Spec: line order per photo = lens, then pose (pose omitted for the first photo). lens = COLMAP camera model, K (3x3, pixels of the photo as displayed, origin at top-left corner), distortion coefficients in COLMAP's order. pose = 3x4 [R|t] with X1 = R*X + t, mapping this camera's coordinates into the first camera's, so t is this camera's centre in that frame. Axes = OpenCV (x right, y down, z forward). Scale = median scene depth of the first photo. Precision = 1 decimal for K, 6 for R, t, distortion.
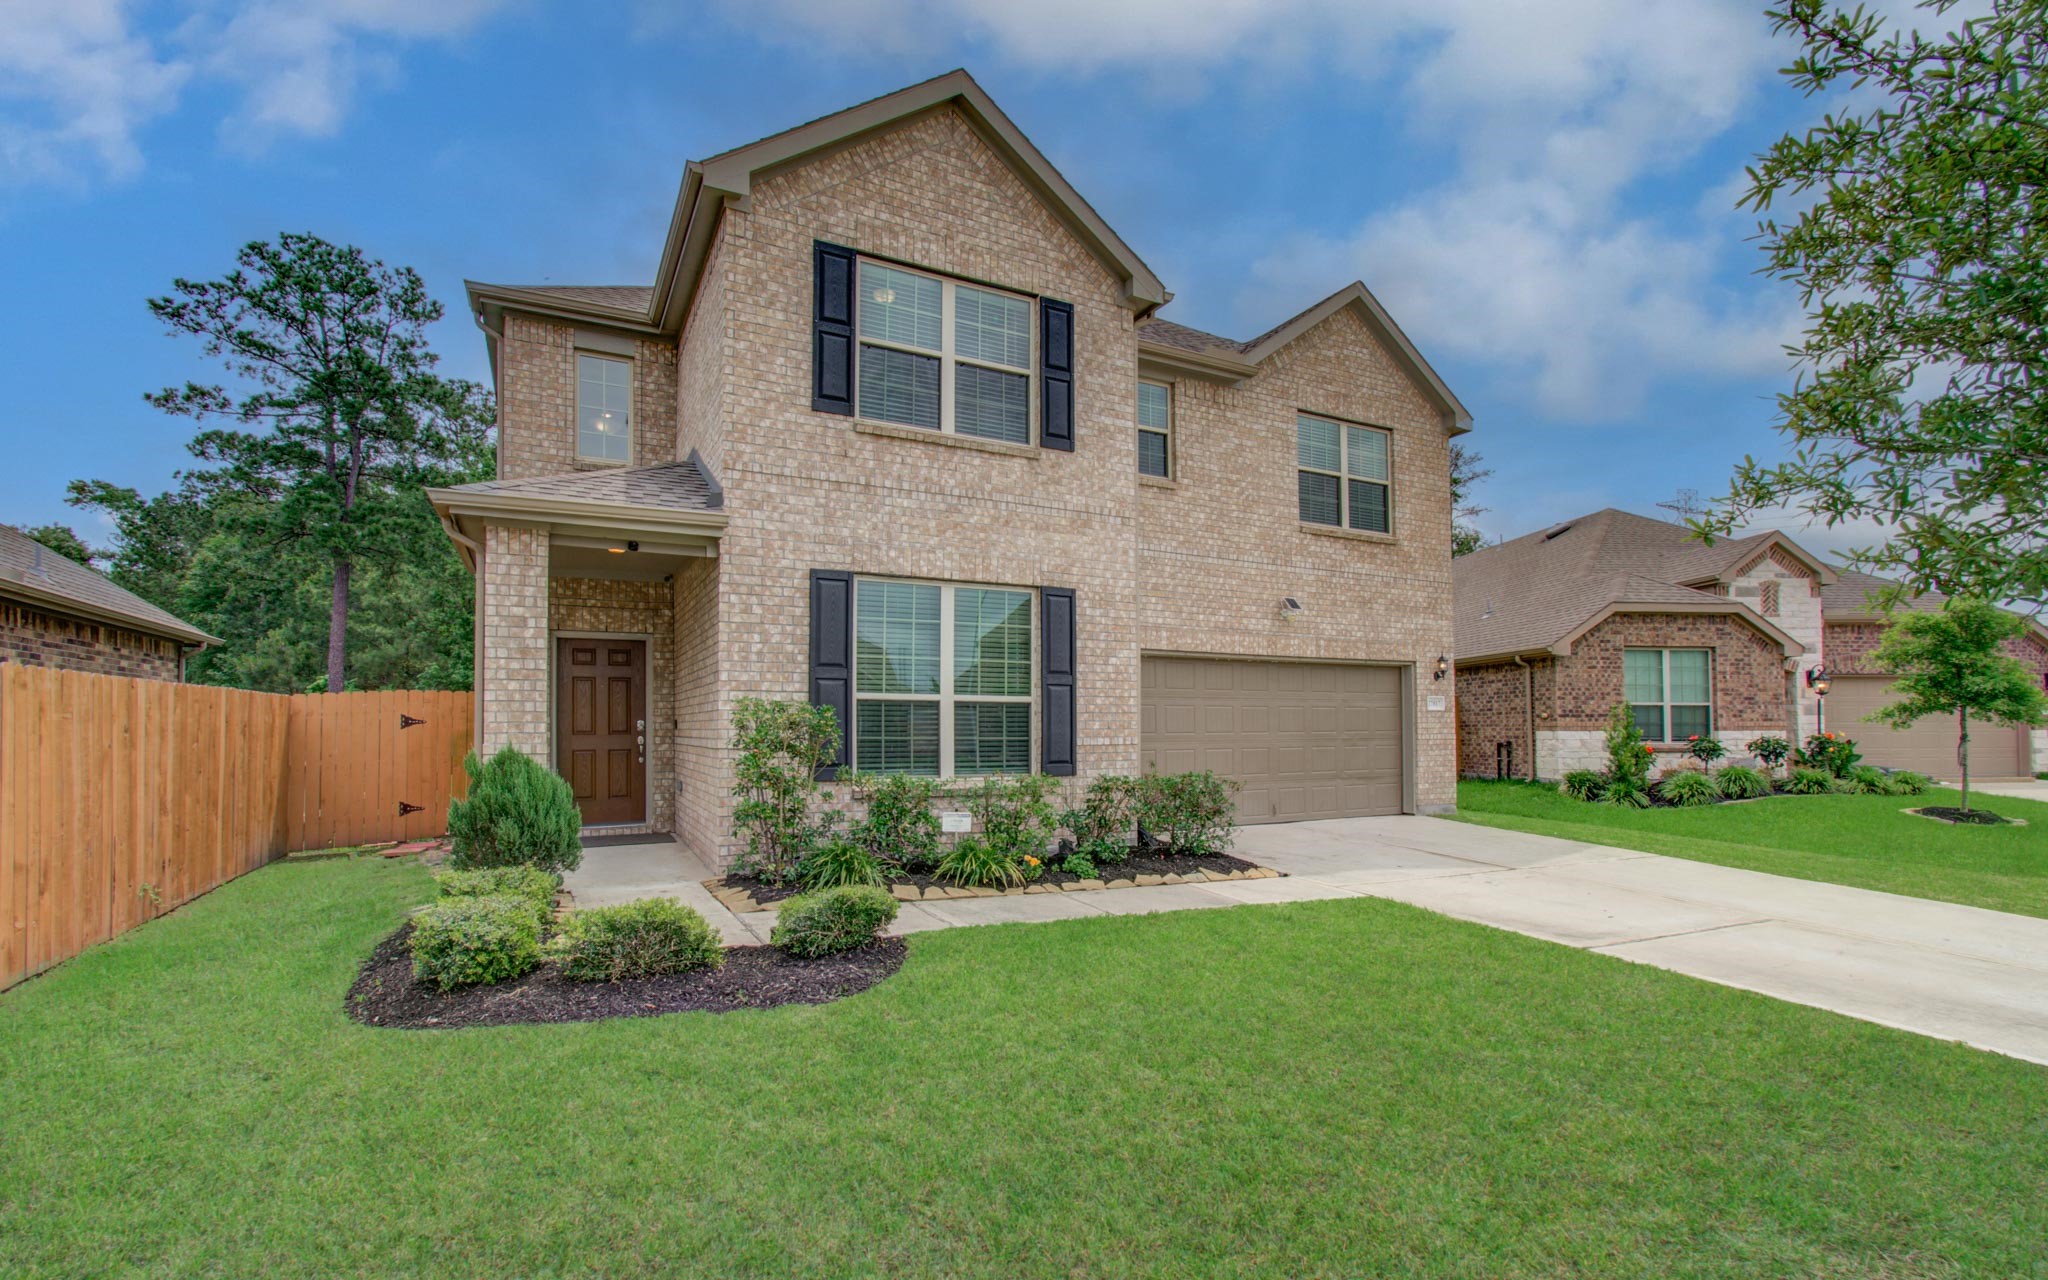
lens RADIAL K [[921.5, 0, 1016.8], [0, 921.5, 703.7], [0, 0, 1]] dist [-0.049408, 0.043616]
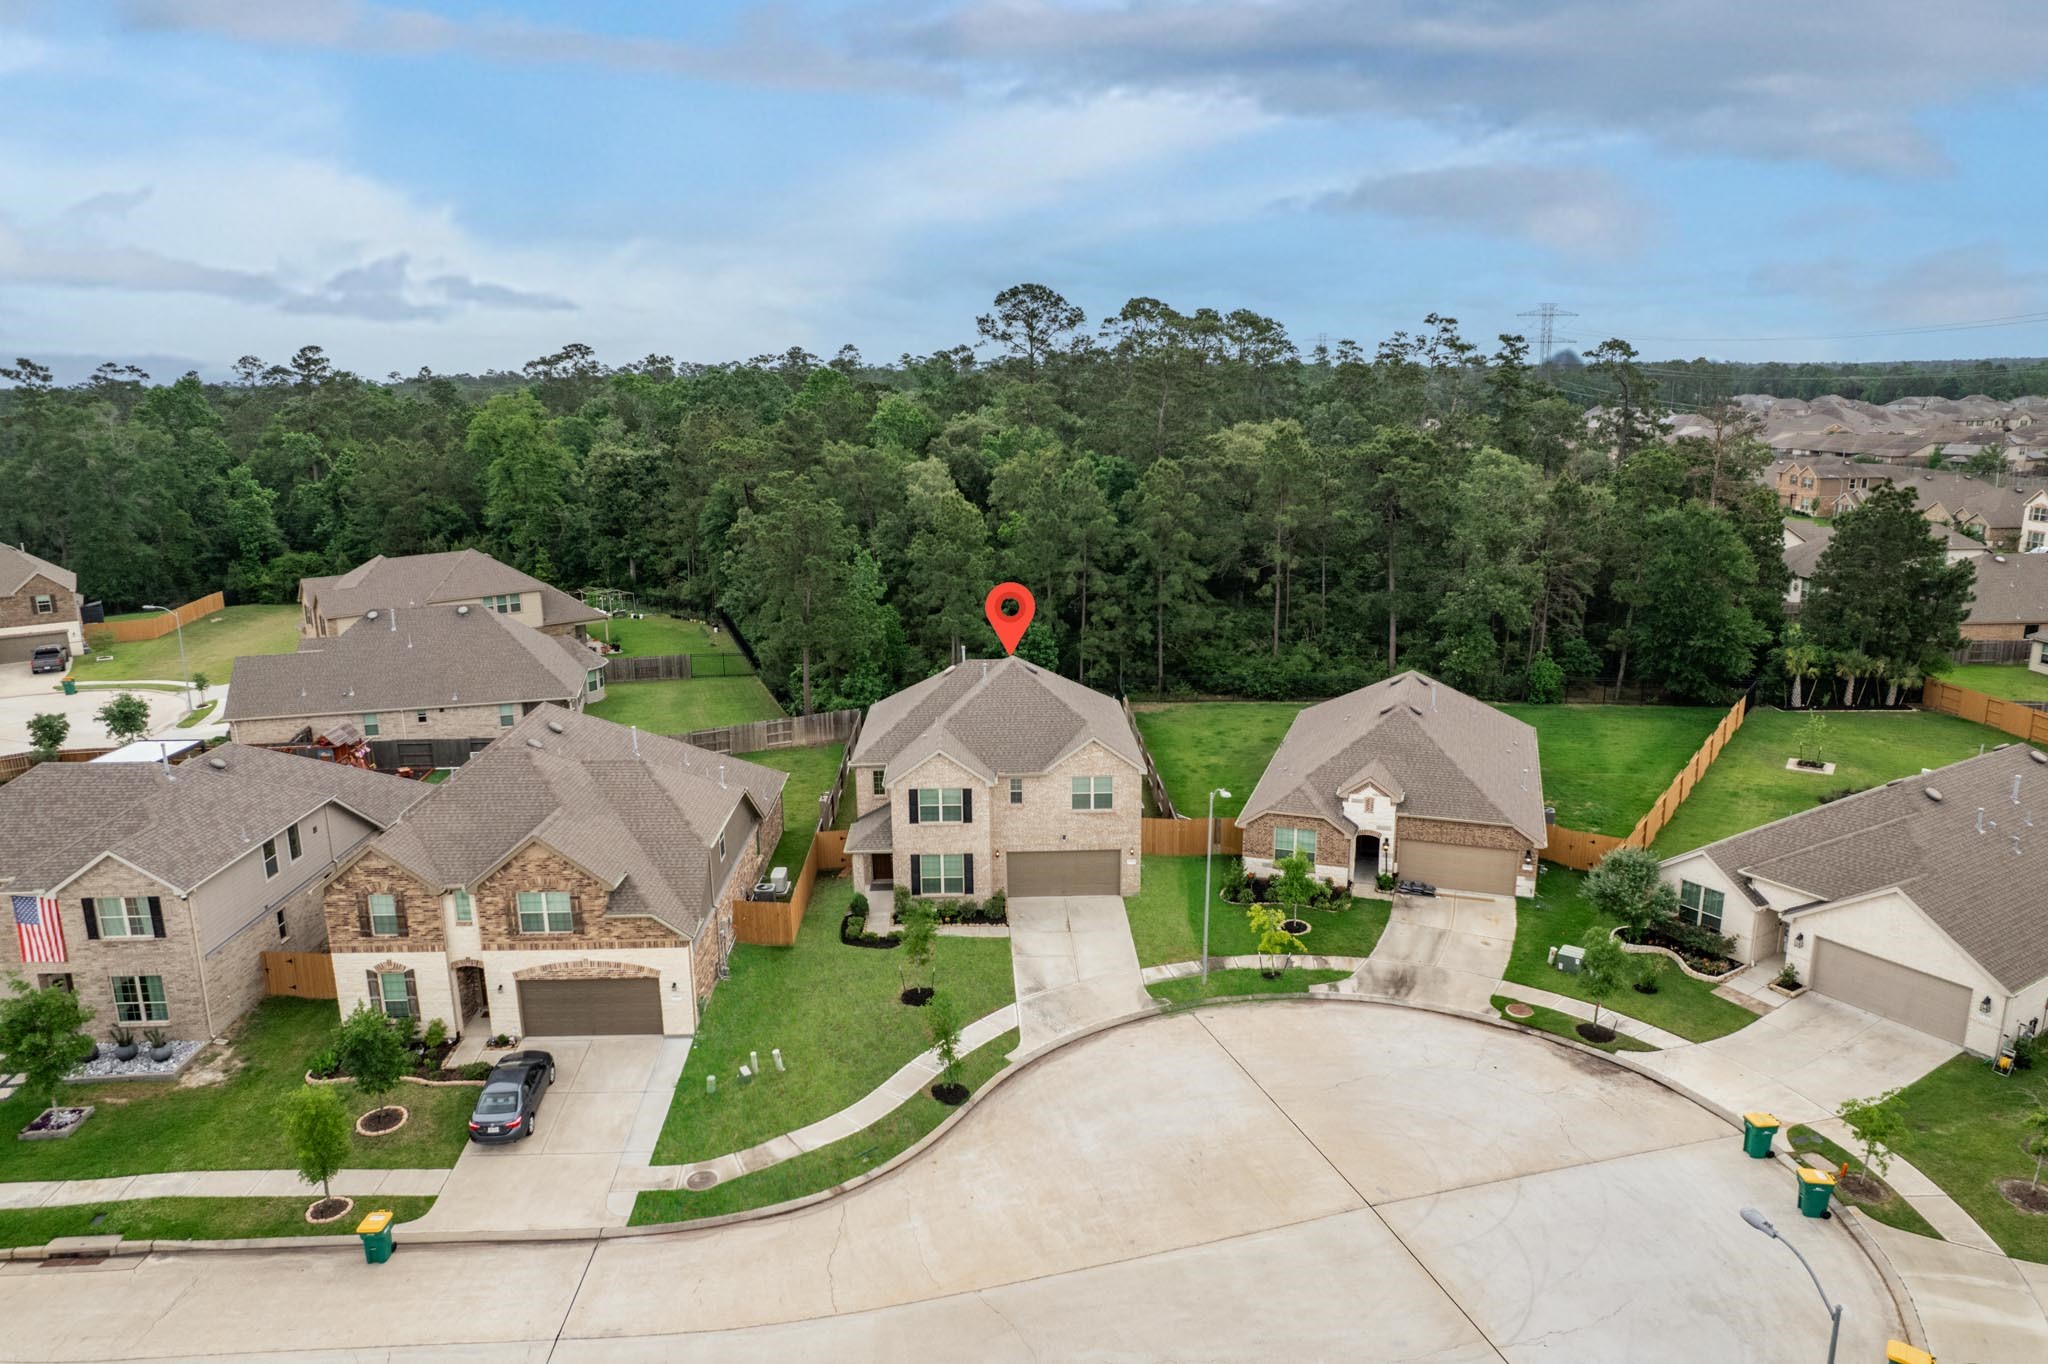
lens RADIAL K [[1298.9, 0, 1013.7], [0, 1298.9, 671.0], [0, 0, 1]] dist [-0.075509, 0.071912]
pose [[0.899094, 0.088303, -0.428758, 3.011994], [0.023649, 0.968216, 0.248996, -2.680933], [0.437117, -0.234010, 0.868428, -4.343400]]
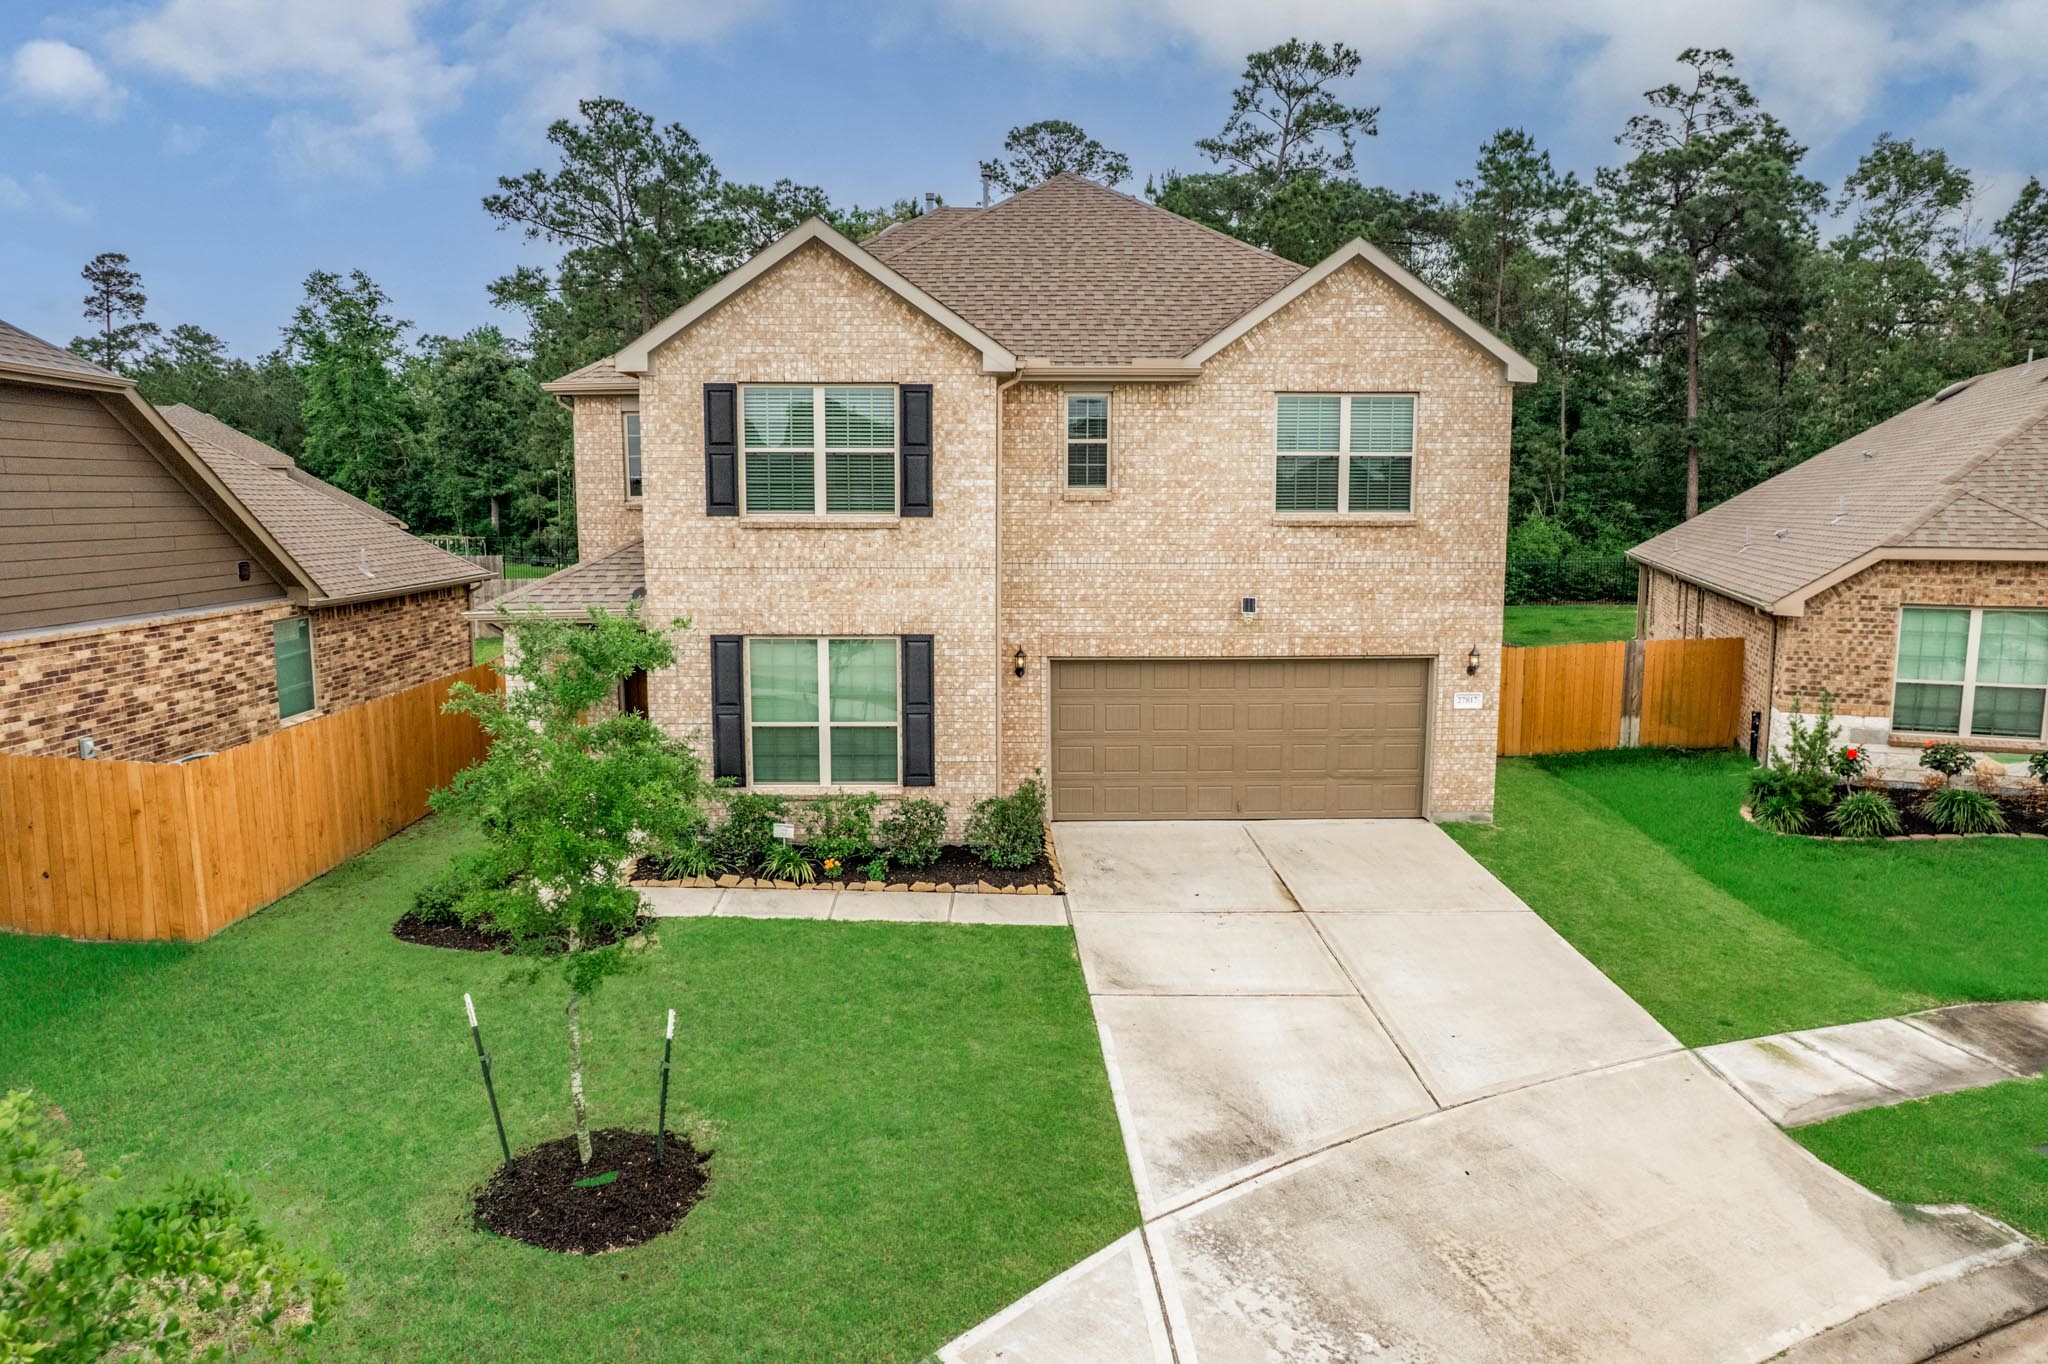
lens RADIAL K [[1306.5, 0, 1018.7], [0, 1306.5, 671.8], [0, 0, 1]] dist [-0.080494, 0.073194]
pose [[0.899559, 0.057959, -0.432937, 0.979751], [0.012070, 0.987481, 0.157278, -0.372558], [0.436632, -0.146707, 0.887598, -0.499979]]
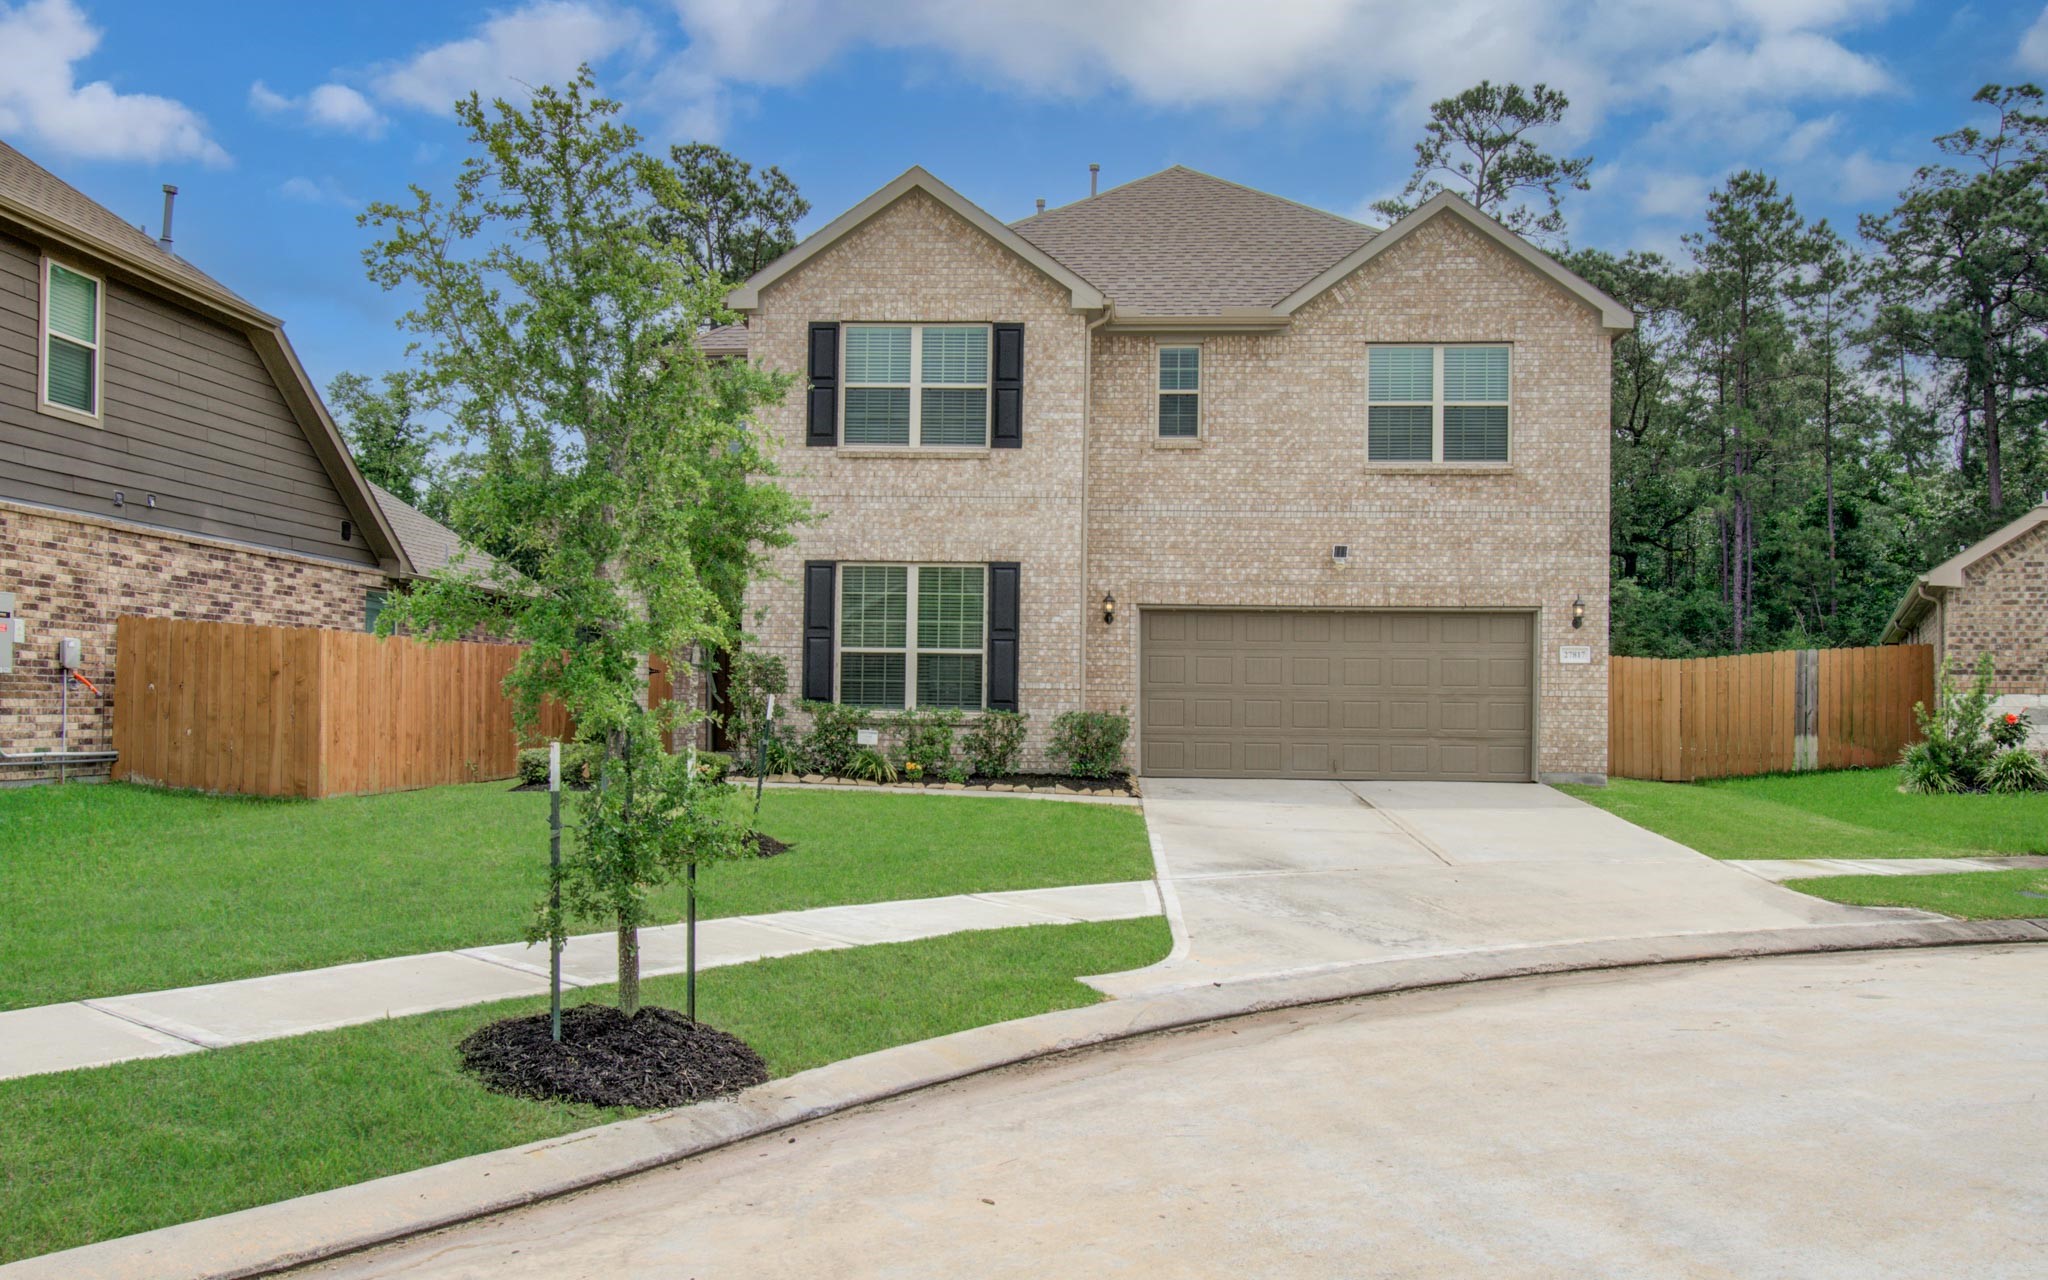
lens RADIAL K [[1709.8, 0, 1028.6], [0, 1709.8, 670.7], [0, 0, 1]] dist [-0.020305, 0.039459]
pose [[0.856778, 0.002419, -0.515680, 1.357354], [0.000993, 0.999979, 0.006340, 0.006655], [0.515684, -0.005944, 0.856758, -1.023071]]
